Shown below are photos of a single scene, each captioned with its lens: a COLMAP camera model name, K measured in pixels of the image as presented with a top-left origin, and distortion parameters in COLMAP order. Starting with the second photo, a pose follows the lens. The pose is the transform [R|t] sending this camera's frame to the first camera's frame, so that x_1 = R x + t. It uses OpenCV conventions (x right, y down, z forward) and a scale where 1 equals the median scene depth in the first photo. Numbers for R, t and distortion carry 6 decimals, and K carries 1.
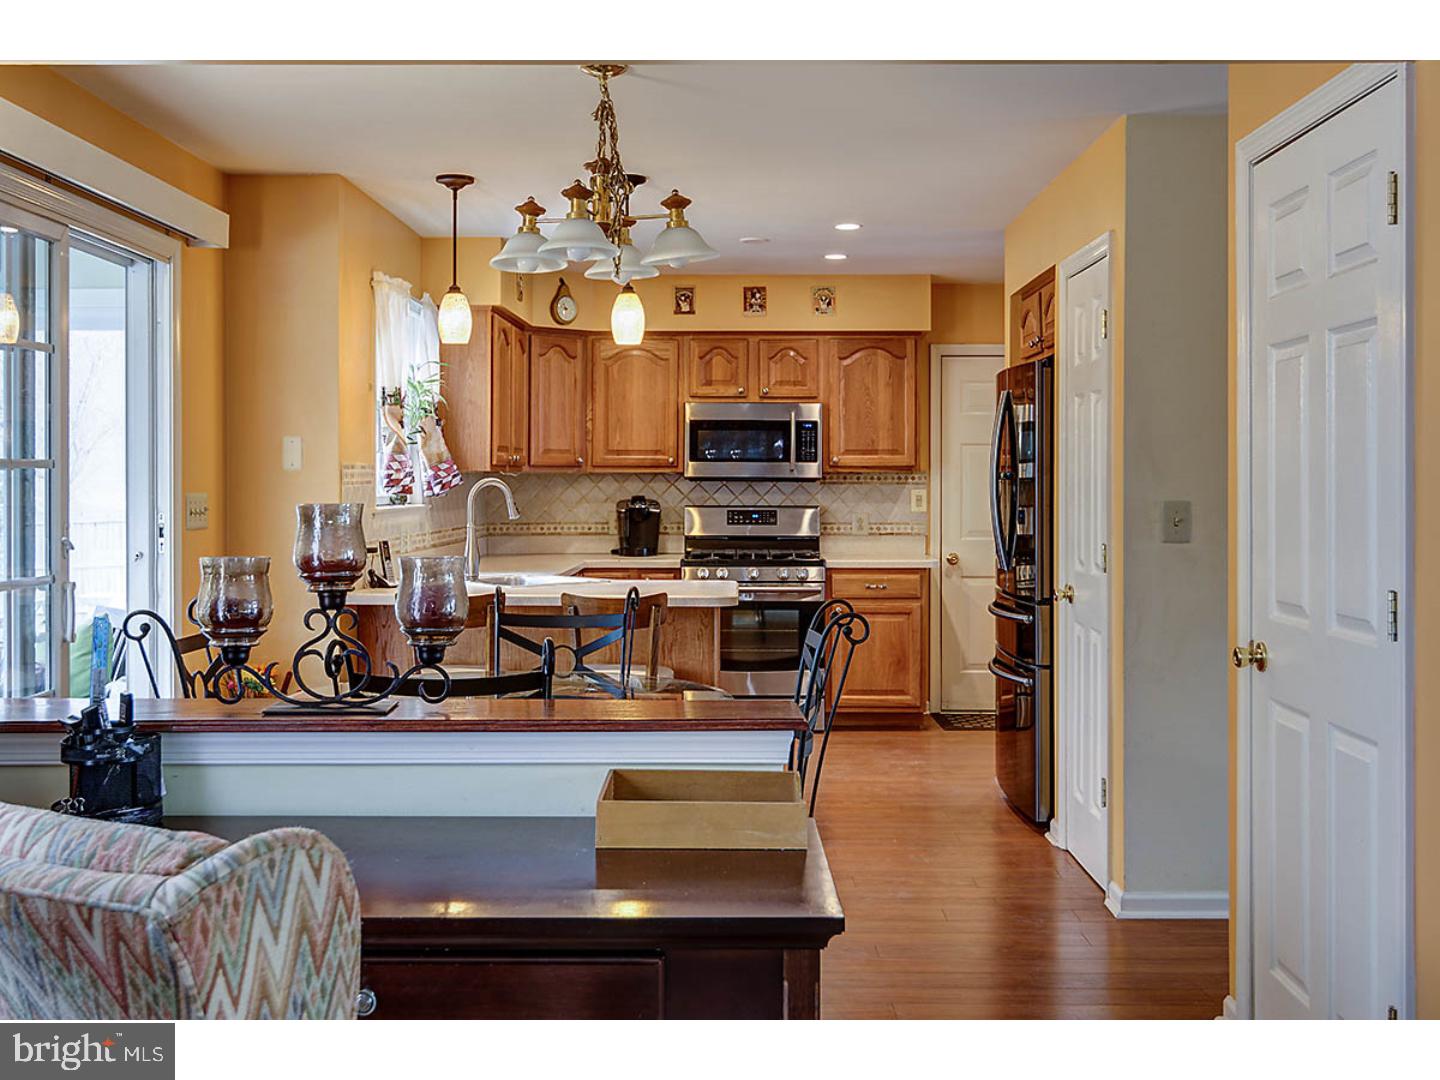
lens RADIAL K [[1571.2, 0, 721.1], [0, 1571.2, 484.2], [0, 0, 1]] dist [0.000494, 0.003495]
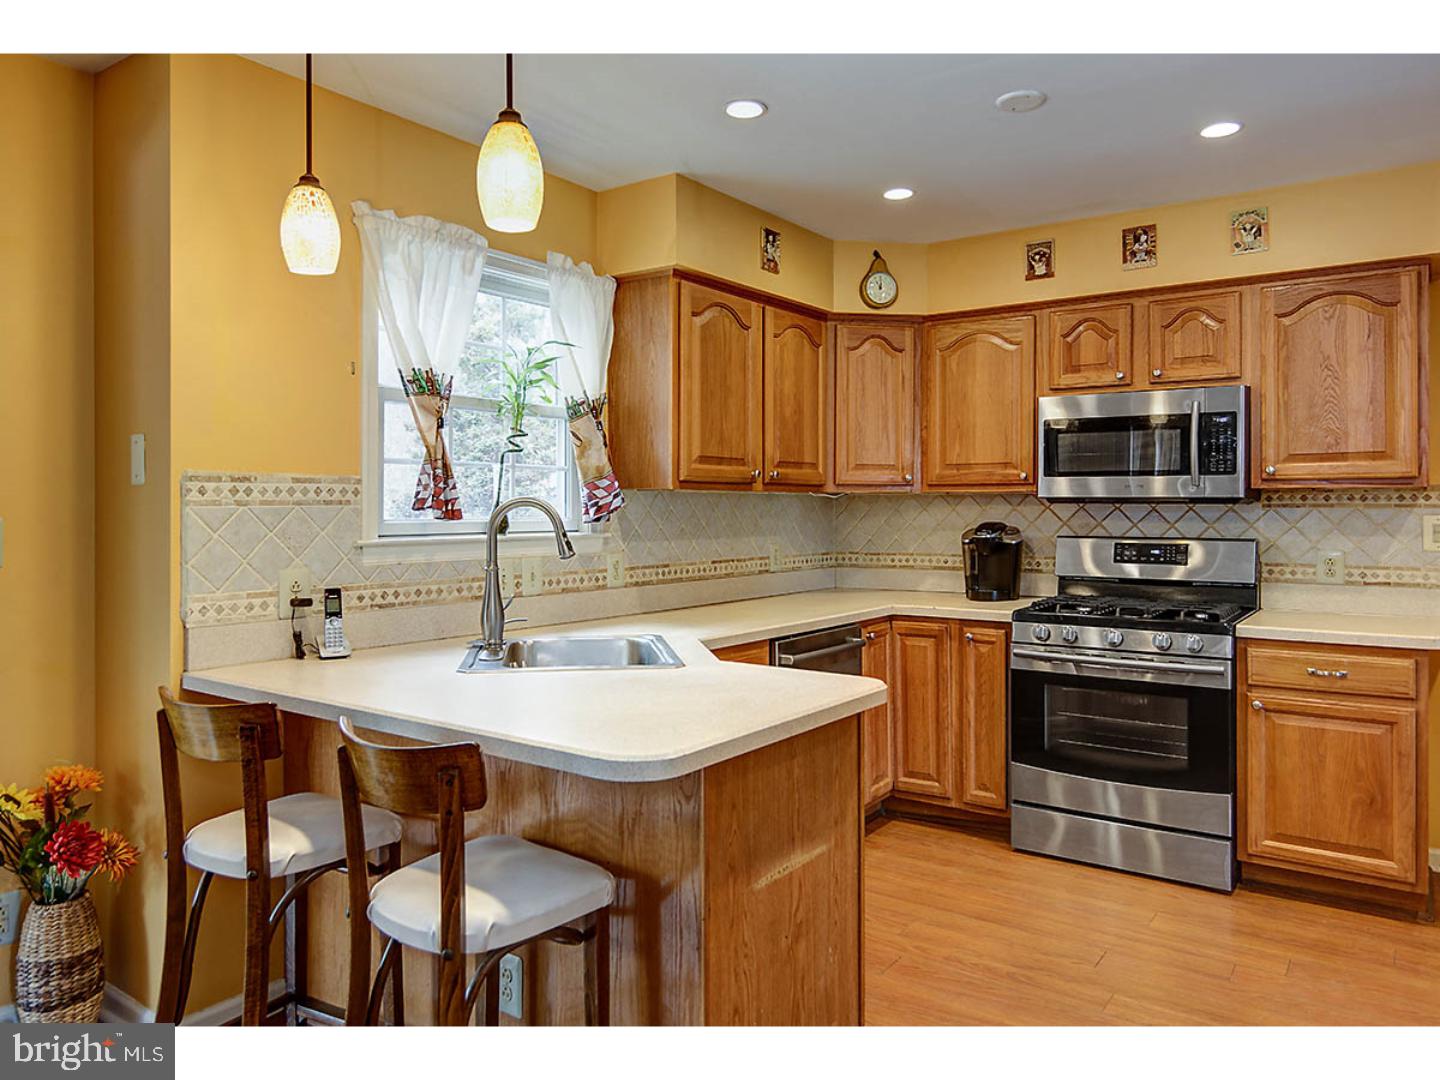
lens RADIAL K [[993.8, 0, 733.8], [0, 993.8, 508.5], [0, 0, 1]] dist [0.005553, -0.001635]
pose [[0.824979, -0.000703, -0.565163, 0.122856], [-0.000444, 0.999998, -0.001893, 0.001533], [0.565163, 0.001812, 0.824977, 0.528006]]
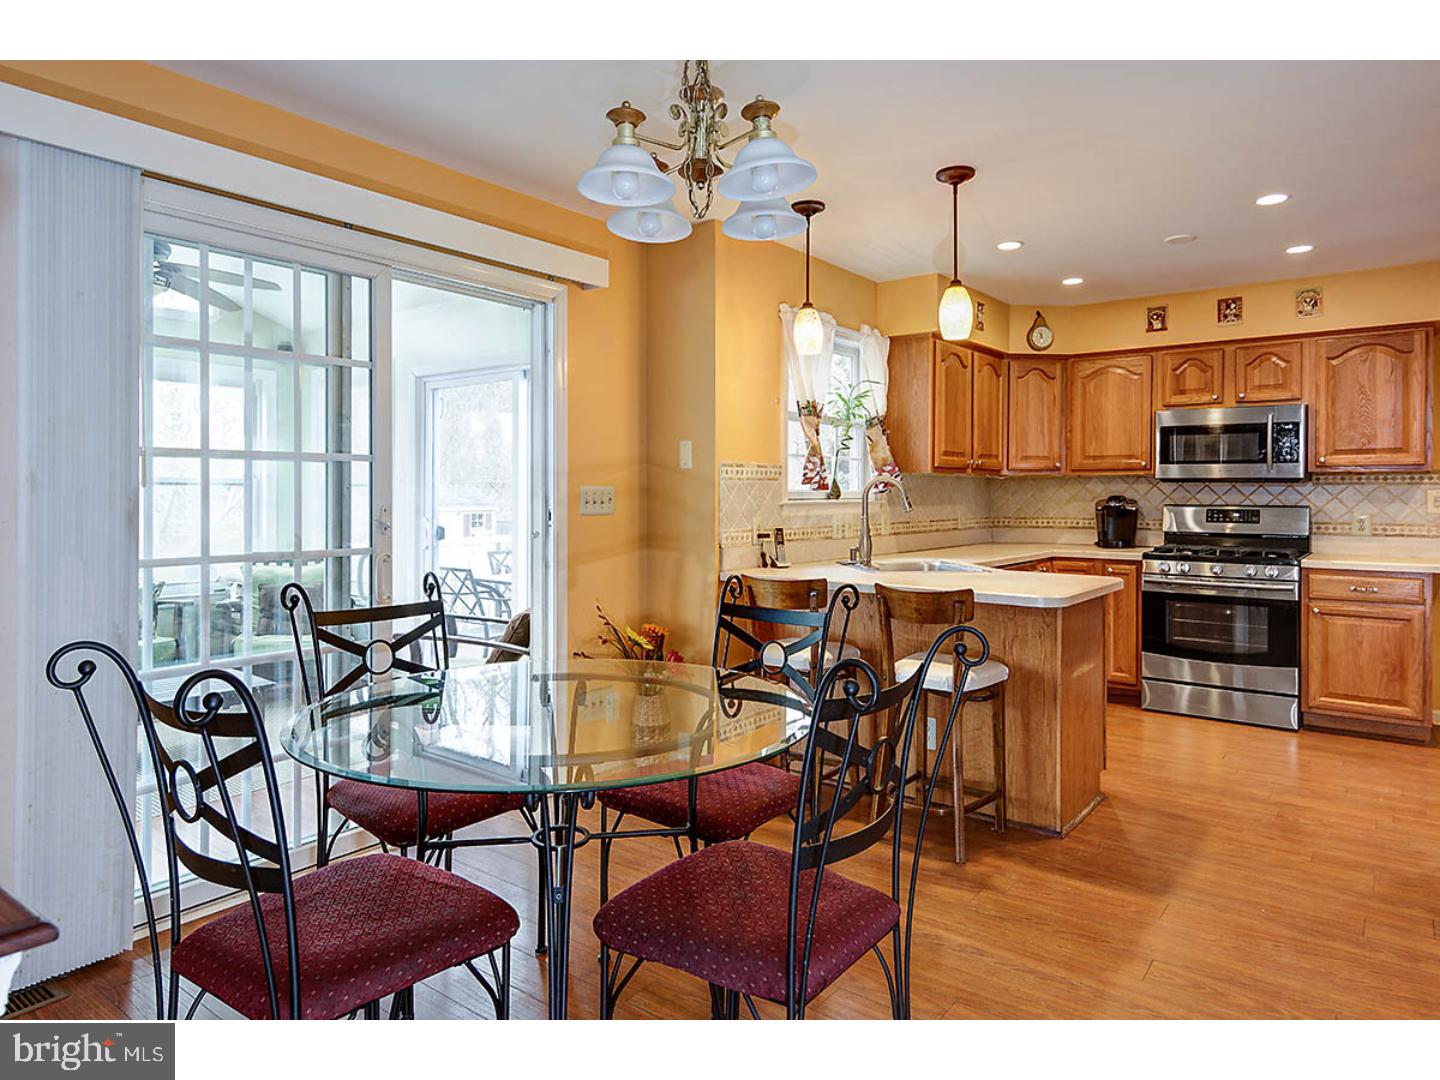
lens RADIAL K [[895.7, 0, 721.1], [0, 895.7, 497.2], [0, 0, 1]] dist [0.019853, 0.001080]
pose [[0.799571, 0.003639, -0.600560, 0.112533], [-0.002470, 0.999993, 0.002771, 0.007660], [0.600566, -0.000732, 0.799575, 0.306658]]
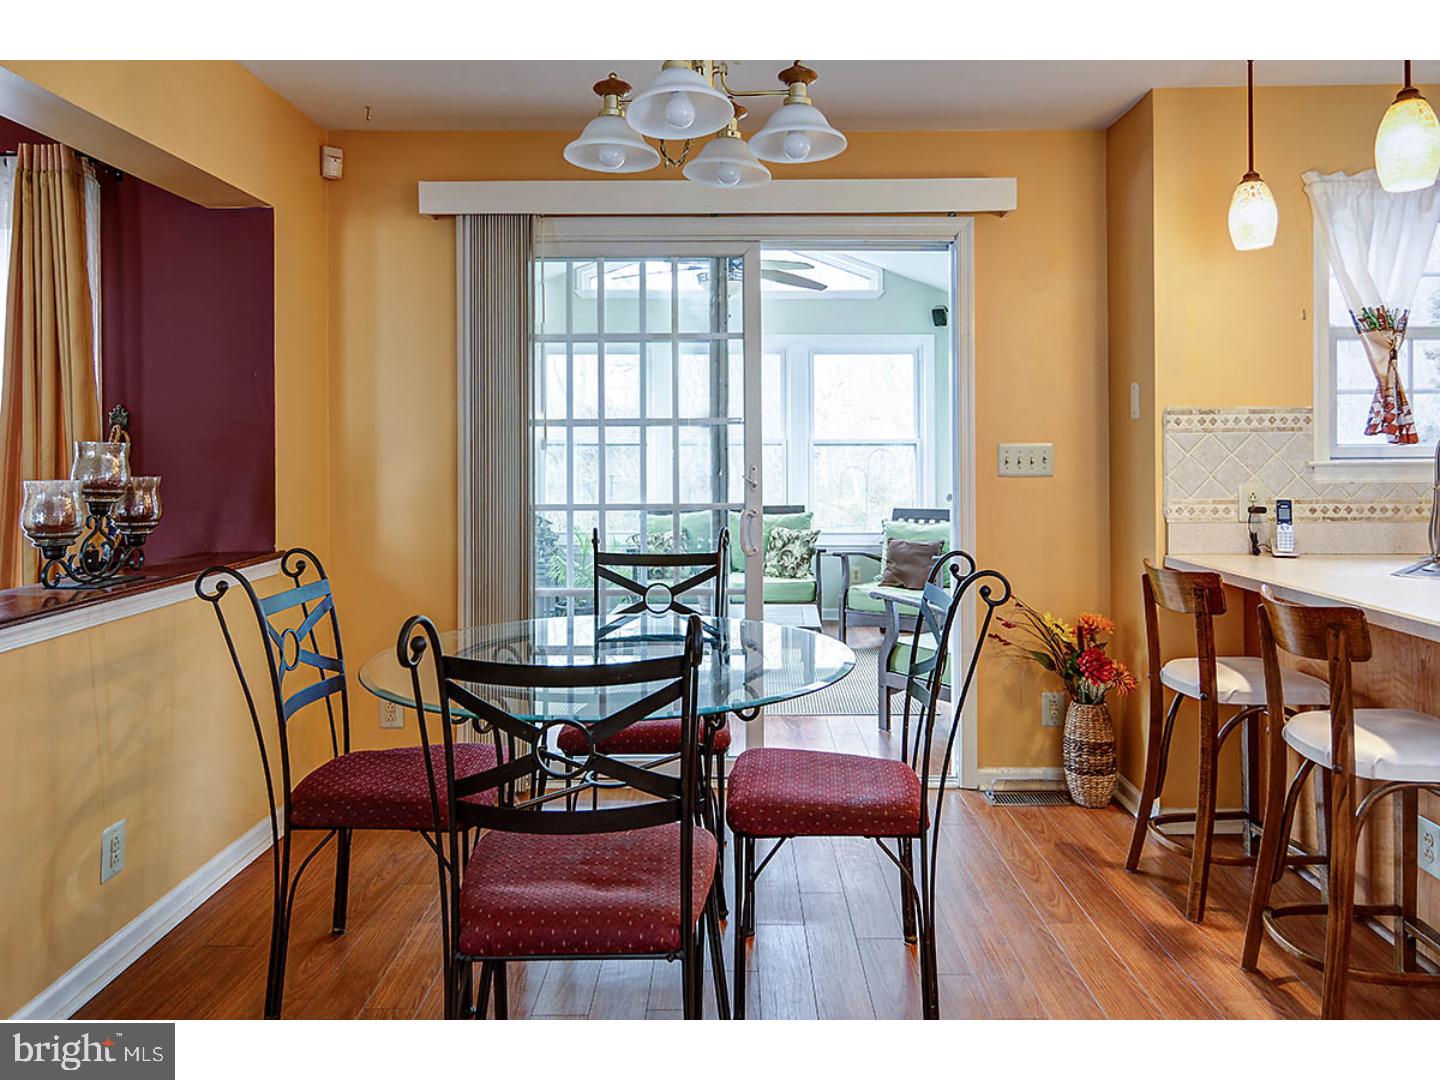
lens RADIAL K [[1012.2, 0, 723.0], [0, 1012.2, 452.0], [0, 0, 1]] dist [0.005113, 0.002122]
pose [[0.005919, -0.003738, -0.999975, 0.224394], [0.003910, 0.999985, -0.003715, 0.008359], [0.999975, -0.003888, 0.005934, 0.499825]]
